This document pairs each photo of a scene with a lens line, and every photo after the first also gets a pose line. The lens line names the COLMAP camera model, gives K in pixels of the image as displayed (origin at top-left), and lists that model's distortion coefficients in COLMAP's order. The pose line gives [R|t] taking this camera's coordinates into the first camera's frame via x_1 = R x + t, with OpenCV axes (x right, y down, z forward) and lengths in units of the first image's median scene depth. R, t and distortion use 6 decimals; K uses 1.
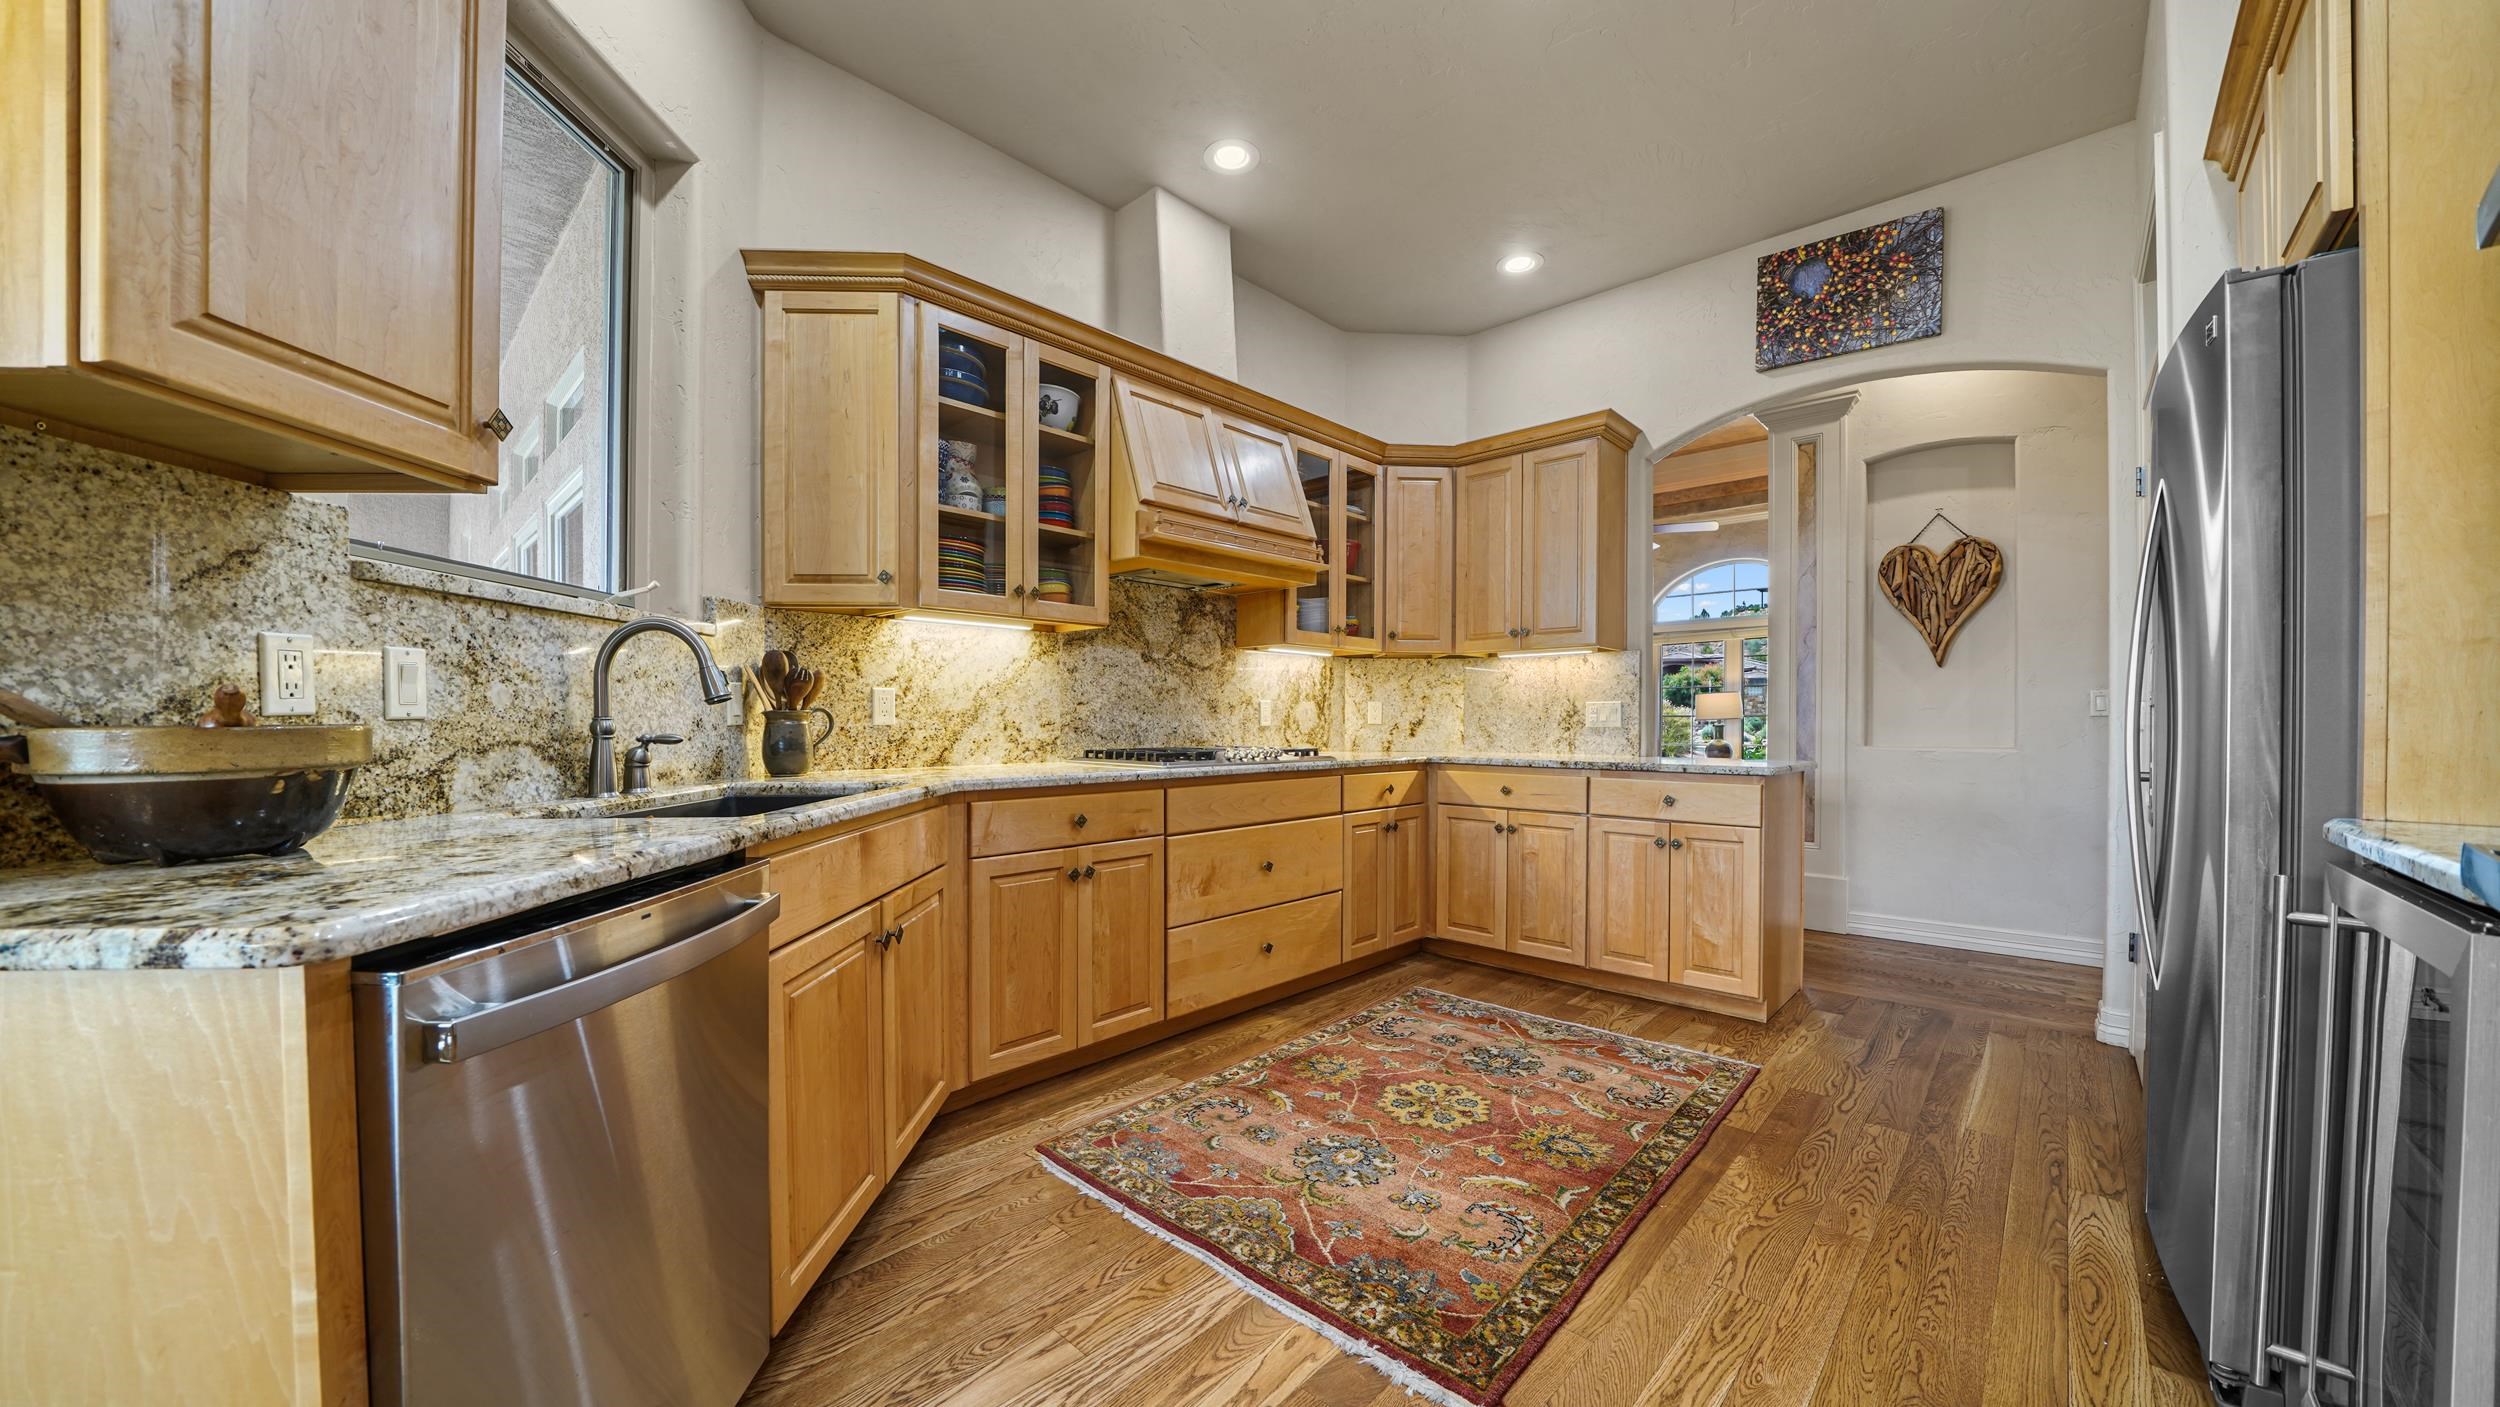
lens RADIAL K [[869.4, 0, 1257.7], [0, 869.4, 721.9], [0, 0, 1]] dist [-0.019345, 0.000328]
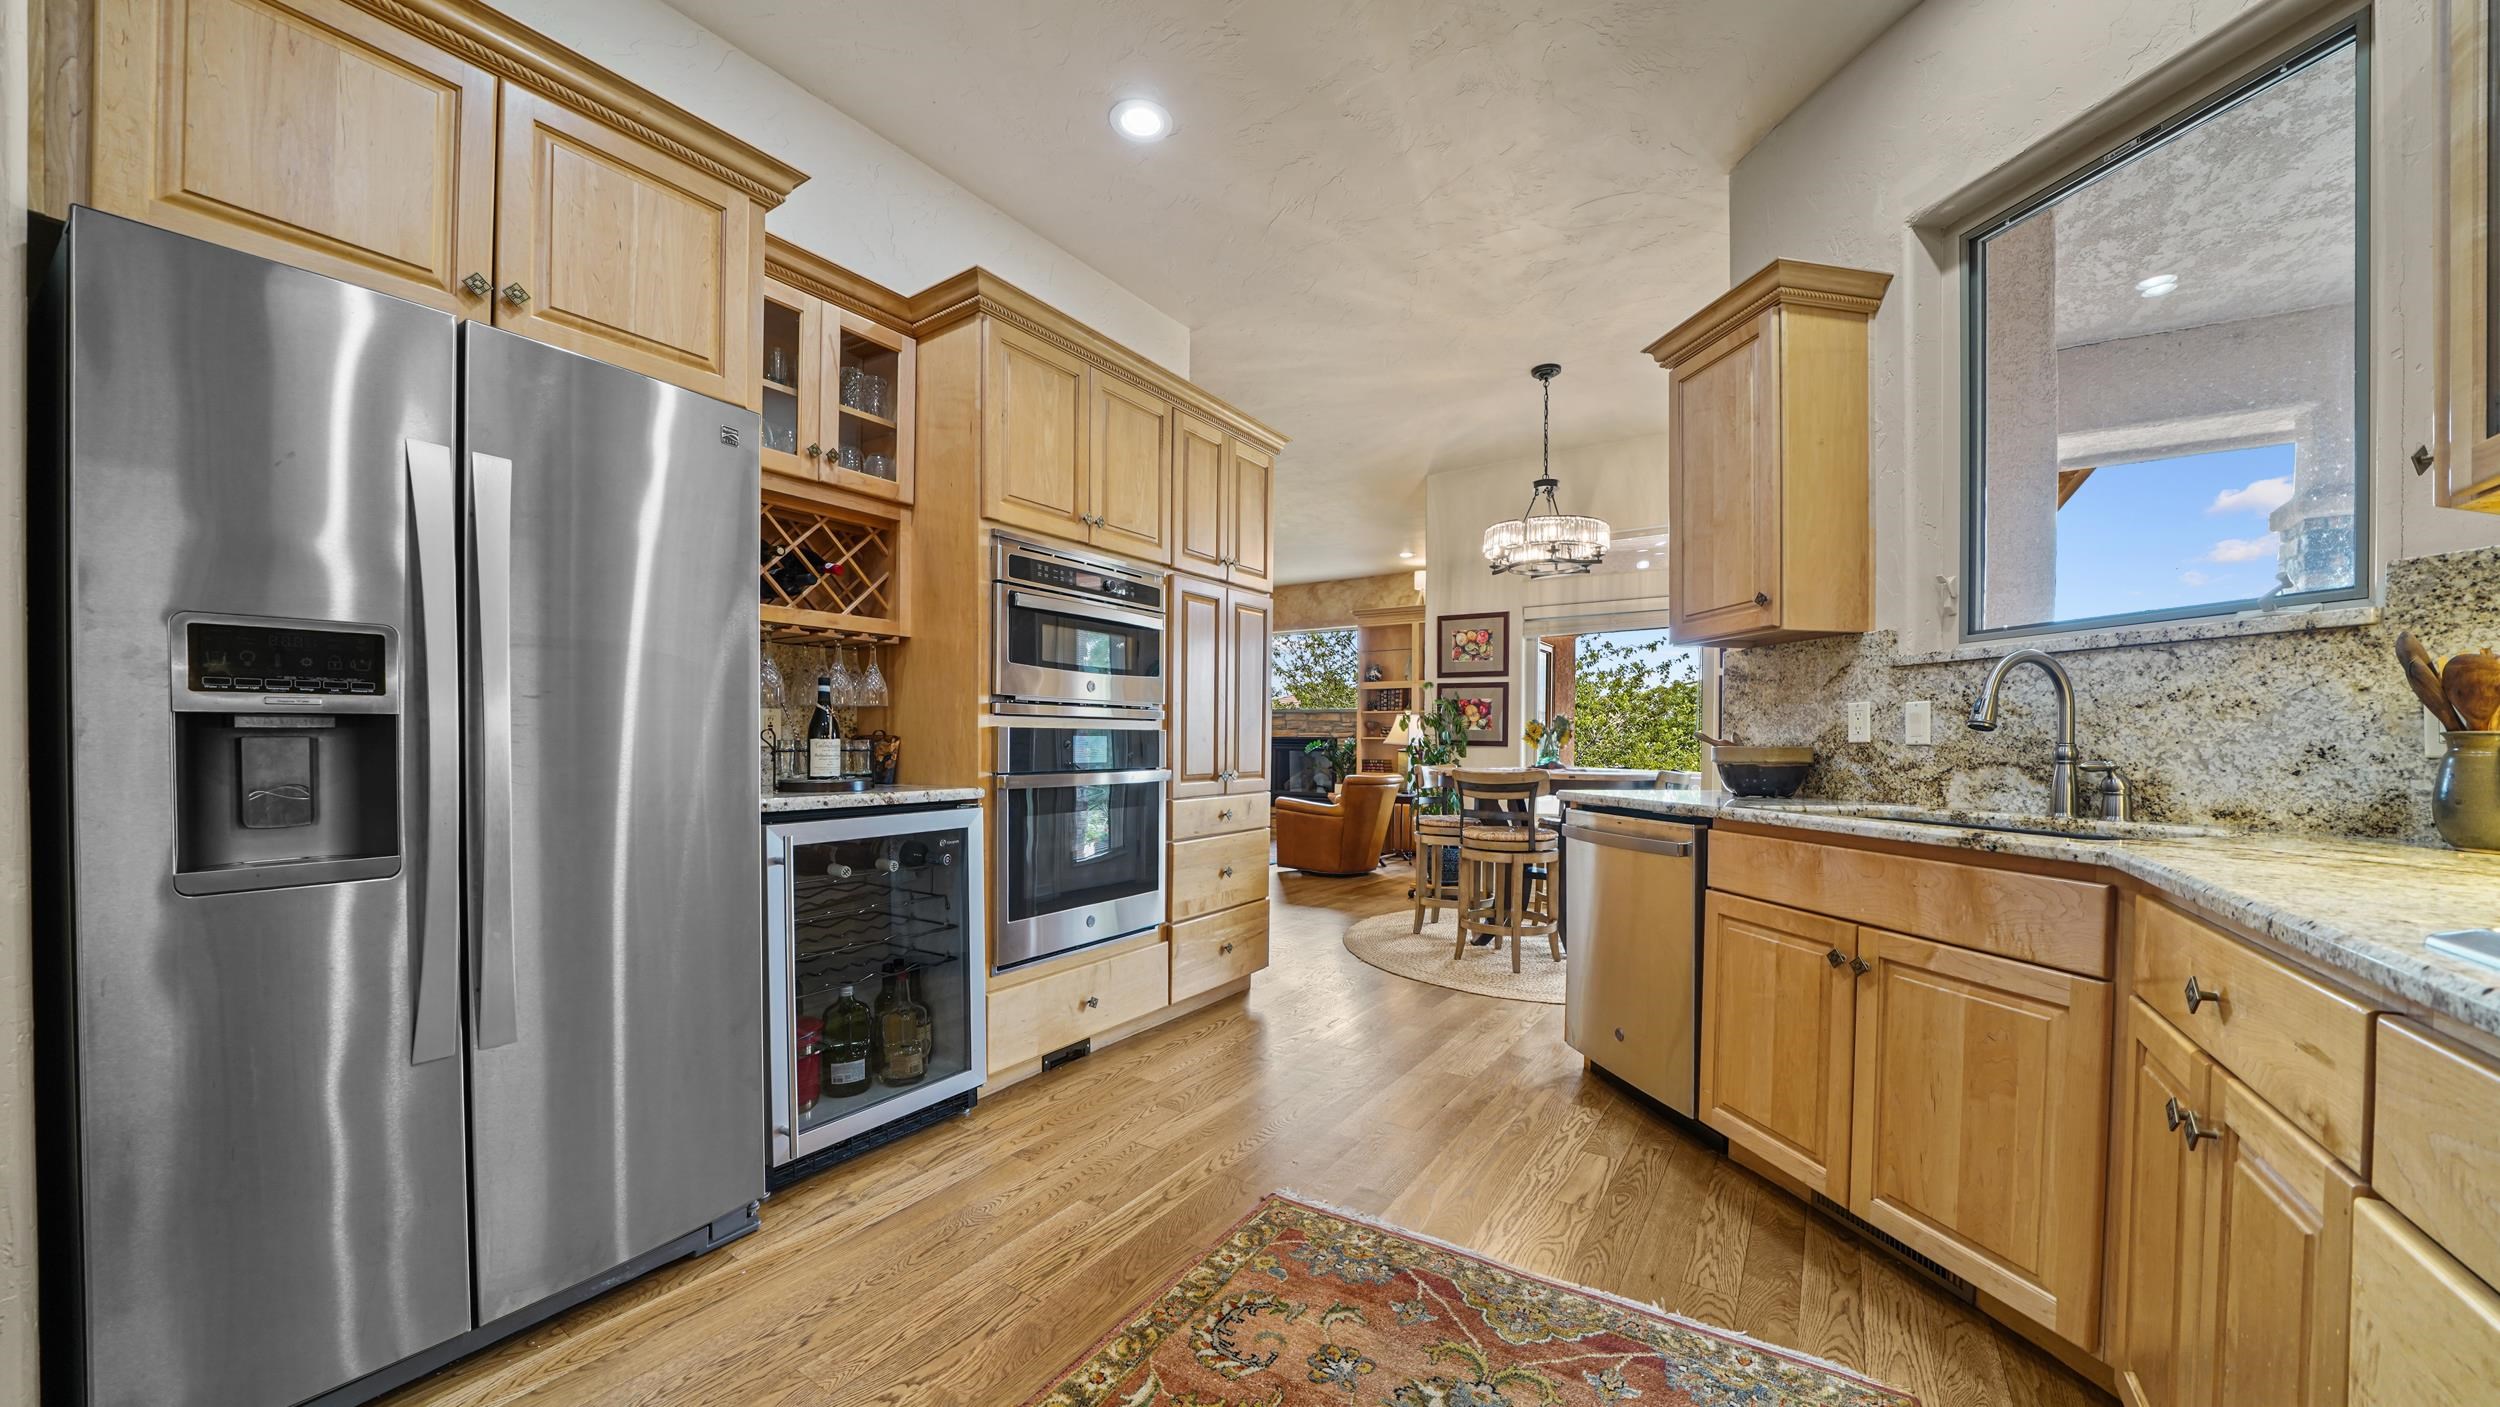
lens RADIAL K [[890.4, 0, 1269.7], [0, 890.4, 745.8], [0, 0, 1]] dist [-0.027262, 0.000060]
pose [[-0.983066, -0.006806, -0.183126, 0.263424], [-0.008186, 0.999944, 0.006781, -0.001307], [0.183069, 0.008166, -0.983066, 1.177973]]
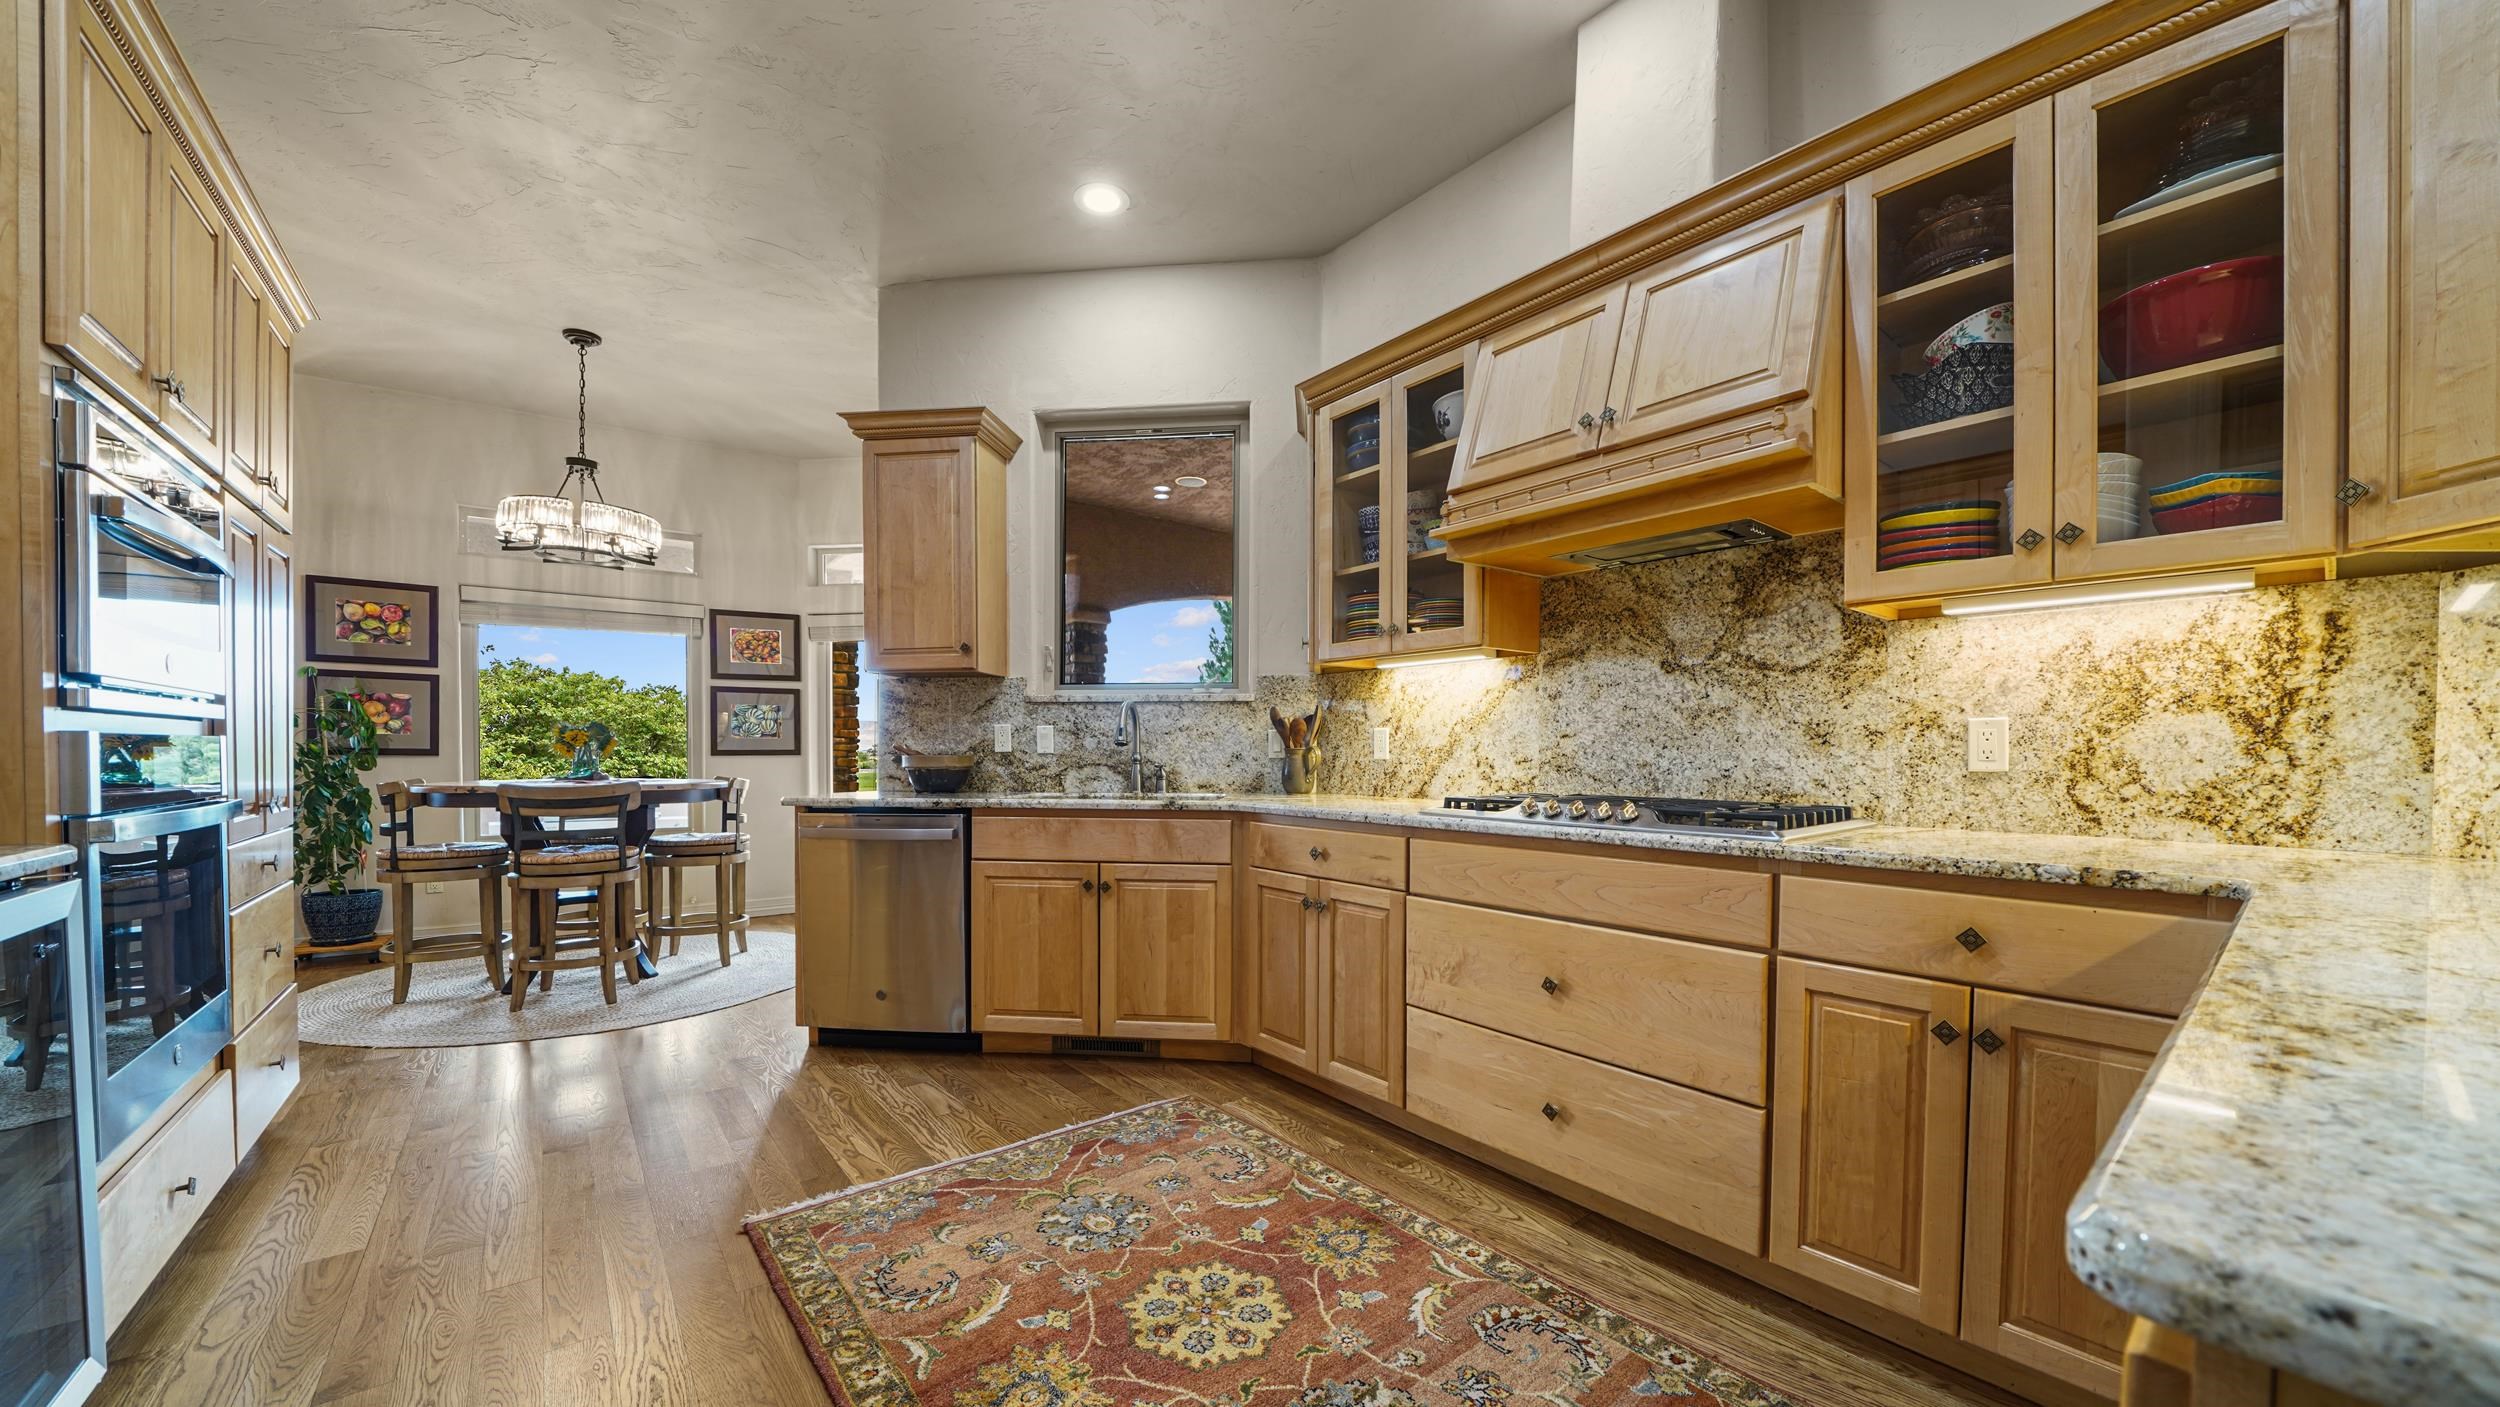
lens RADIAL K [[884.1, 0, 1251.2], [0, 884.1, 755.5], [0, 0, 1]] dist [-0.021954, 0.000066]
pose [[-0.133995, 0.001993, -0.990980, 0.756312], [-0.006384, 0.999975, 0.002875, -0.004249], [0.990961, 0.006712, -0.133979, 0.954283]]
